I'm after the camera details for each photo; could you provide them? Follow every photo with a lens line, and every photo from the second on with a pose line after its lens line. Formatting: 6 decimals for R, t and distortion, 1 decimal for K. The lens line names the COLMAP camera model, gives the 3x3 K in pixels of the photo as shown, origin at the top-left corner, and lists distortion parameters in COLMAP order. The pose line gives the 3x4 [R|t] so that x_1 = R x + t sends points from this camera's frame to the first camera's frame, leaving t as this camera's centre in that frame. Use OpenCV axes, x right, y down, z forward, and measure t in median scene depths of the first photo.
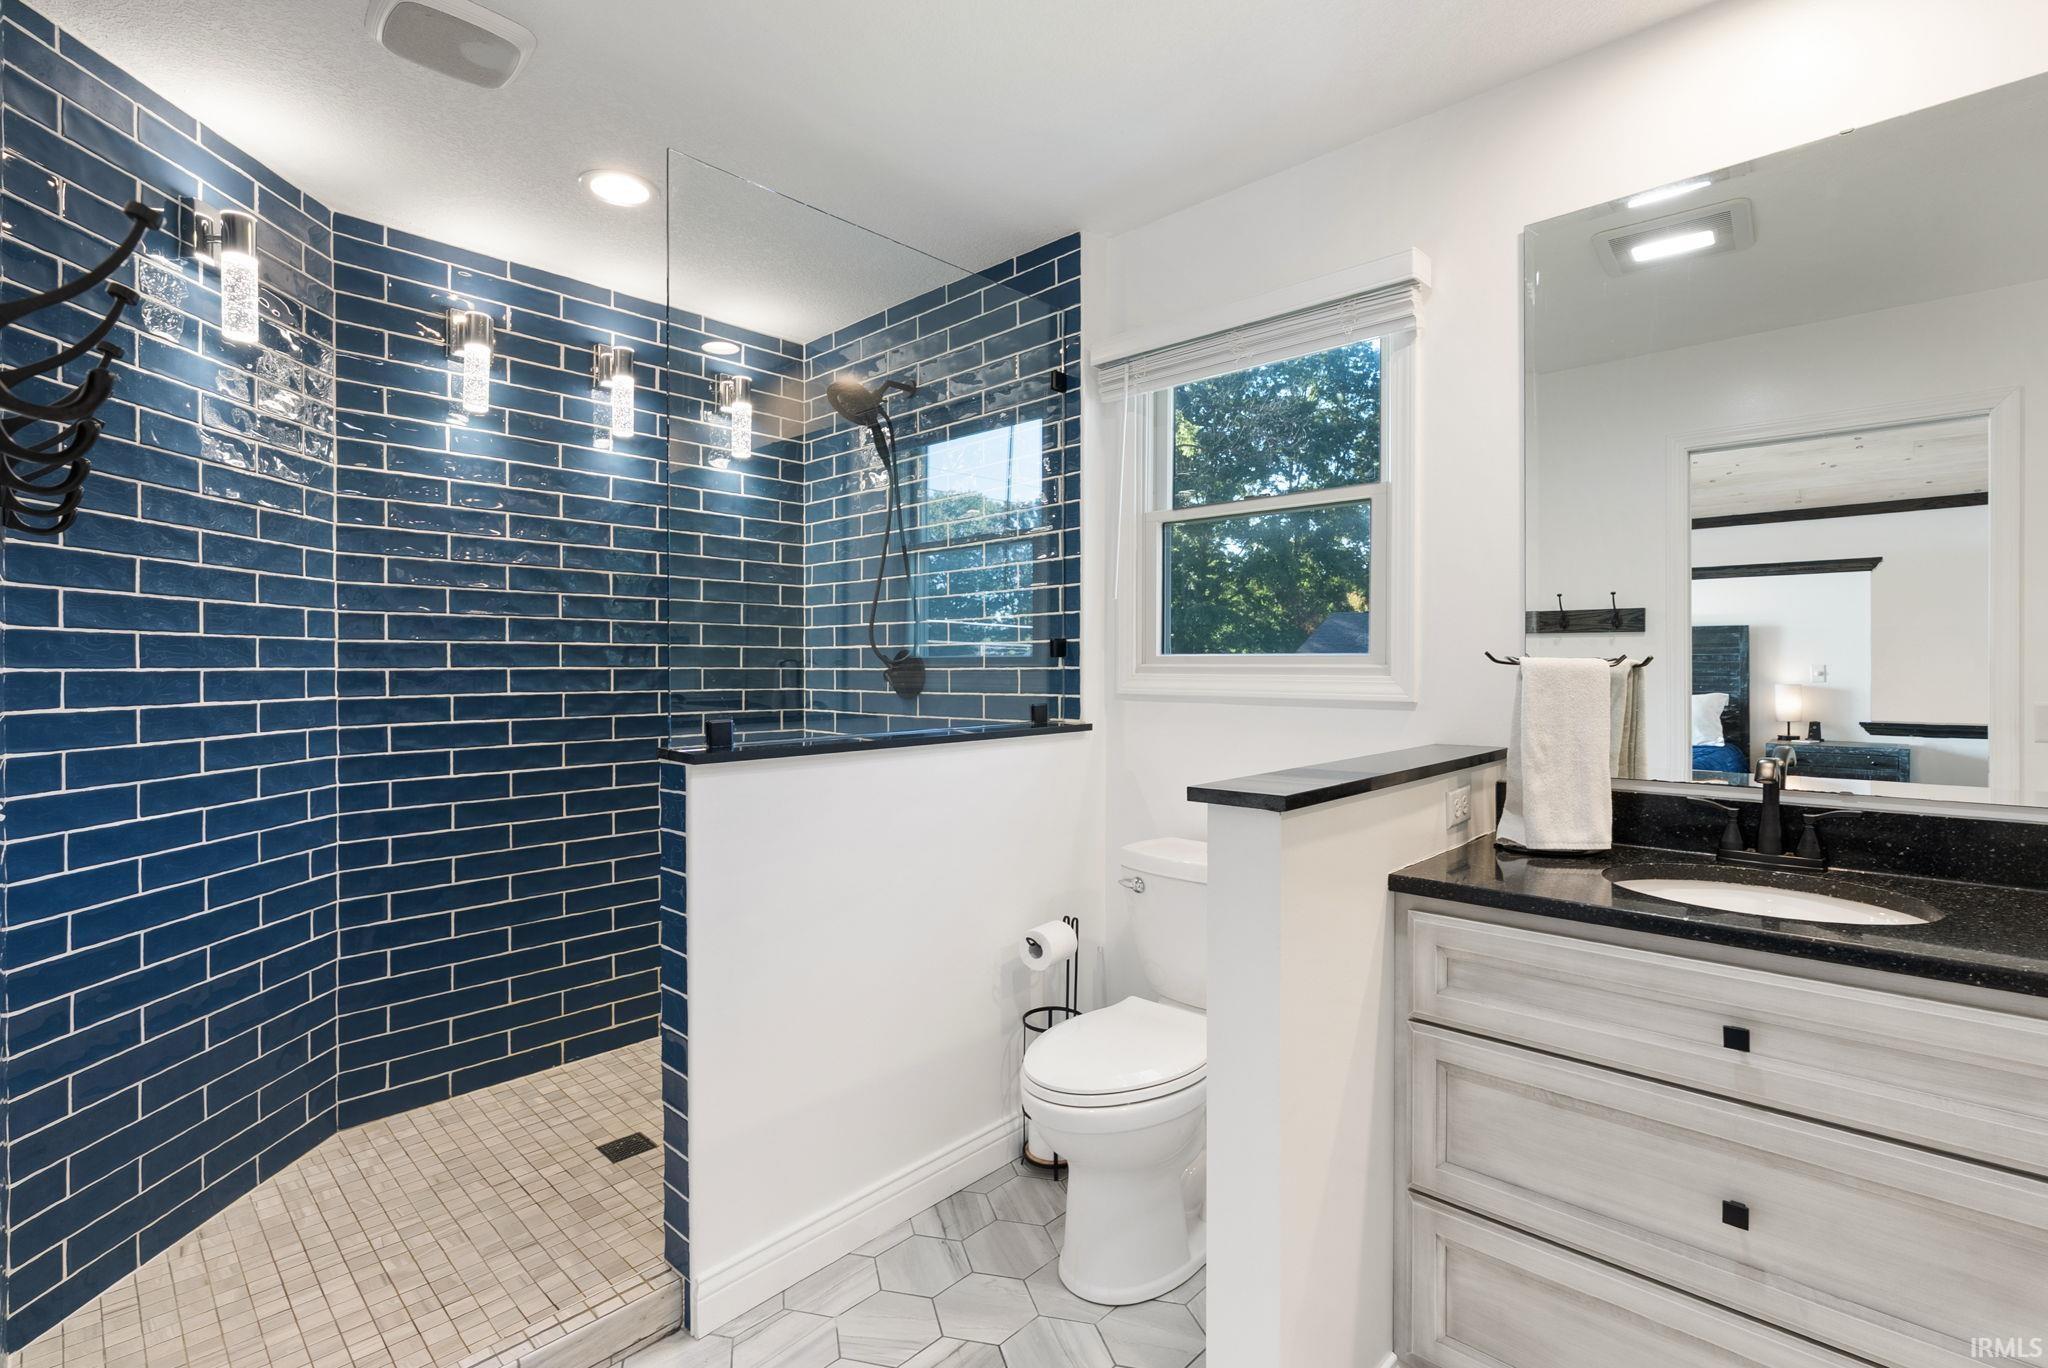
lens RADIAL K [[939.6, 0, 1061.8], [0, 939.6, 673.9], [0, 0, 1]] dist [-0.029026, 0.010423]
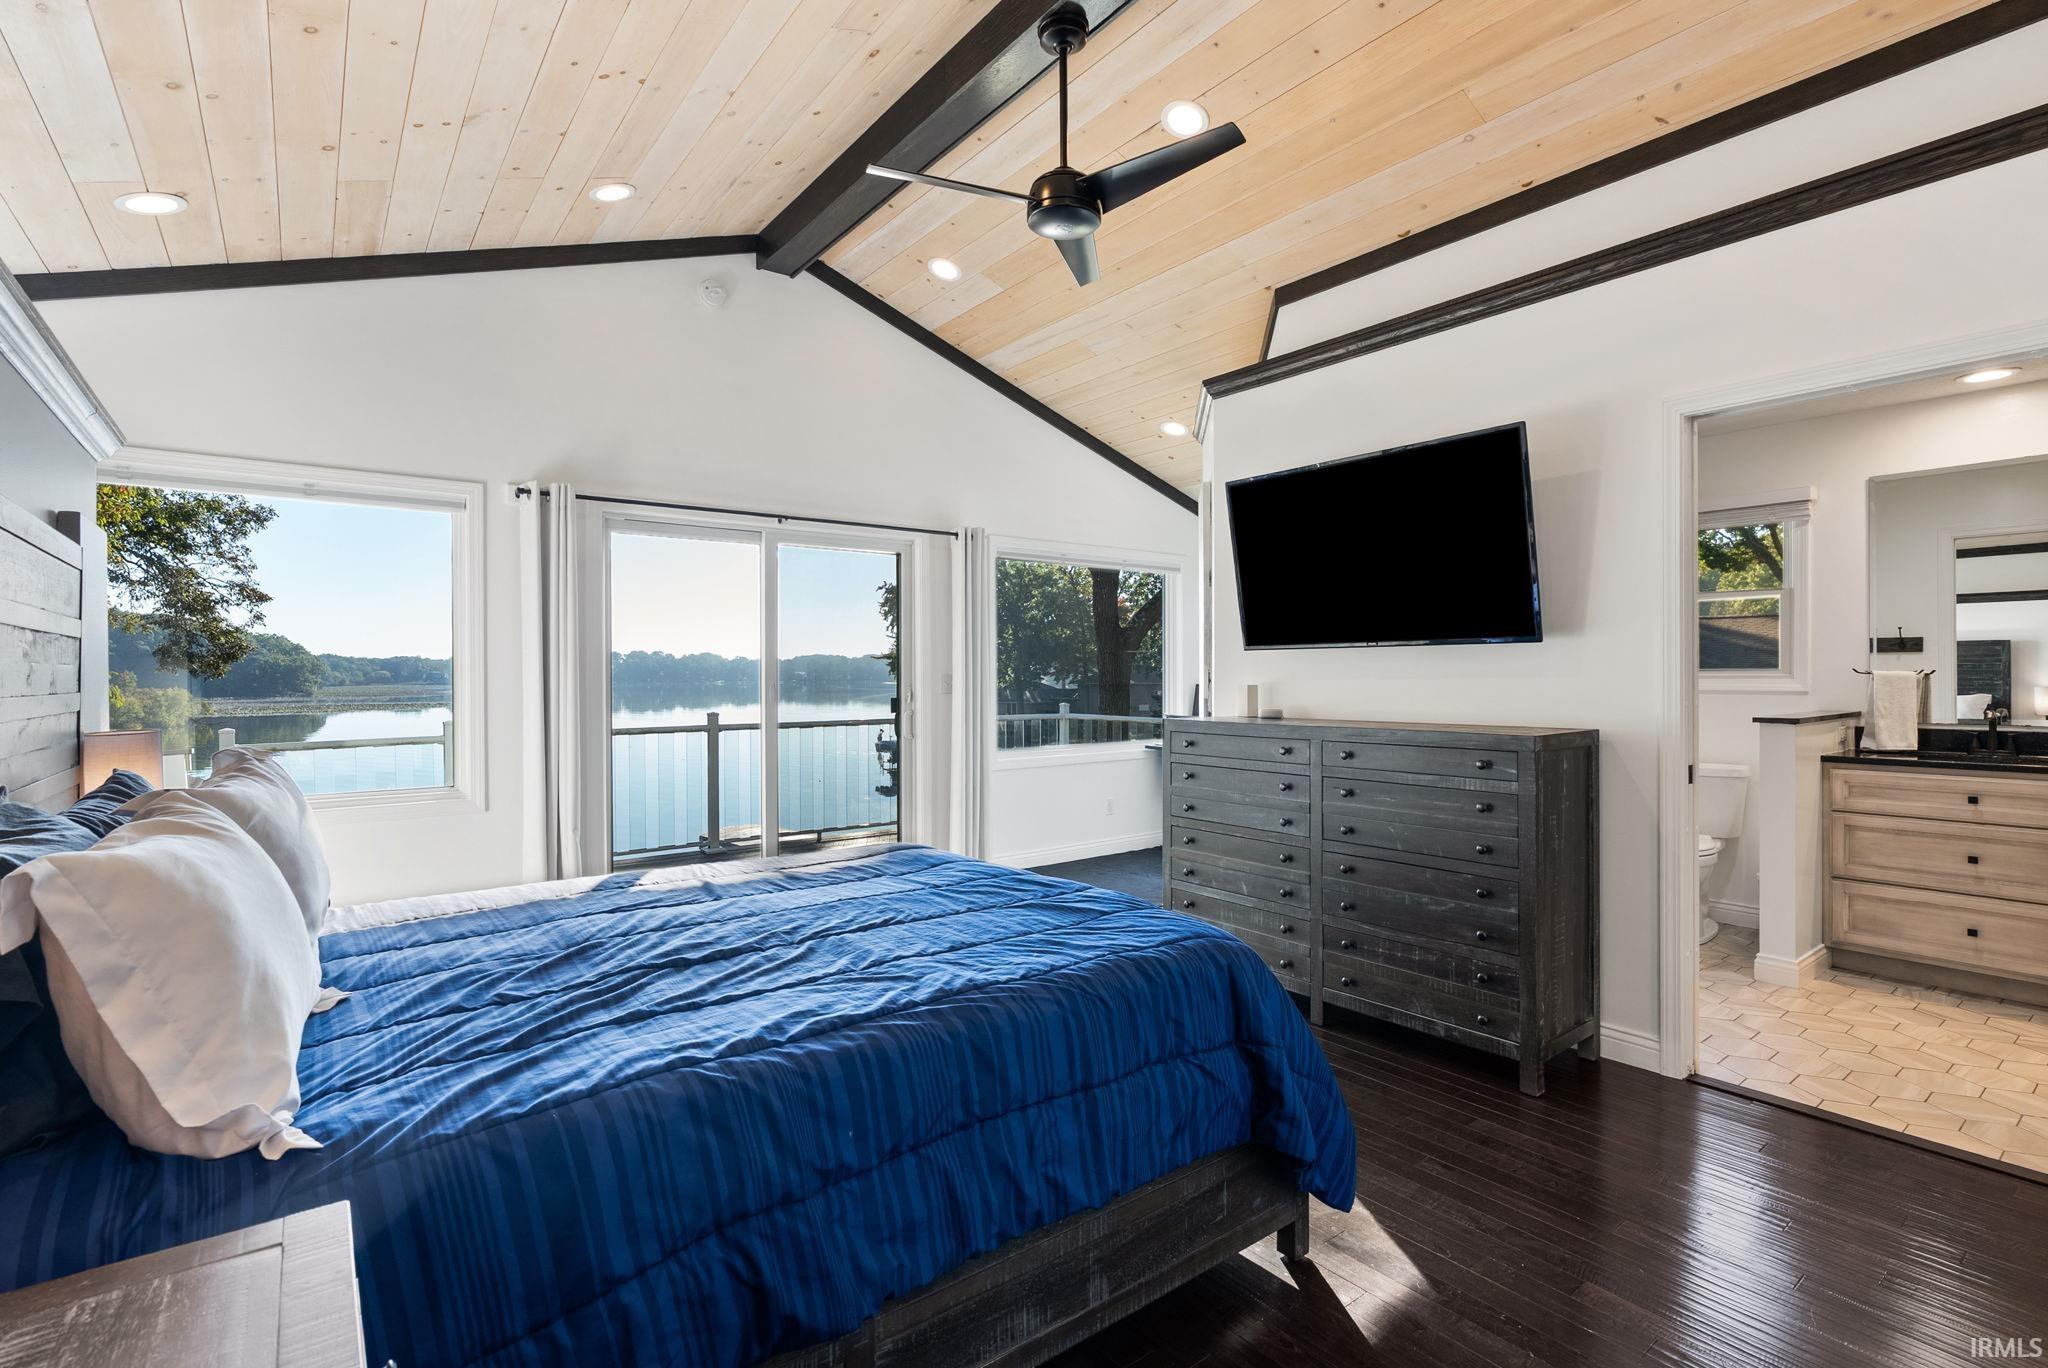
lens RADIAL K [[939.6, 0, 1057.3], [0, 939.6, 681.1], [0, 0, 1]] dist [-0.029026, 0.010423]
pose [[0.984359, -0.000488, -0.176174, -1.205954], [0.000528, 1.000000, 0.000177, 0.007060], [0.176174, -0.000268, 0.984359, -1.784471]]
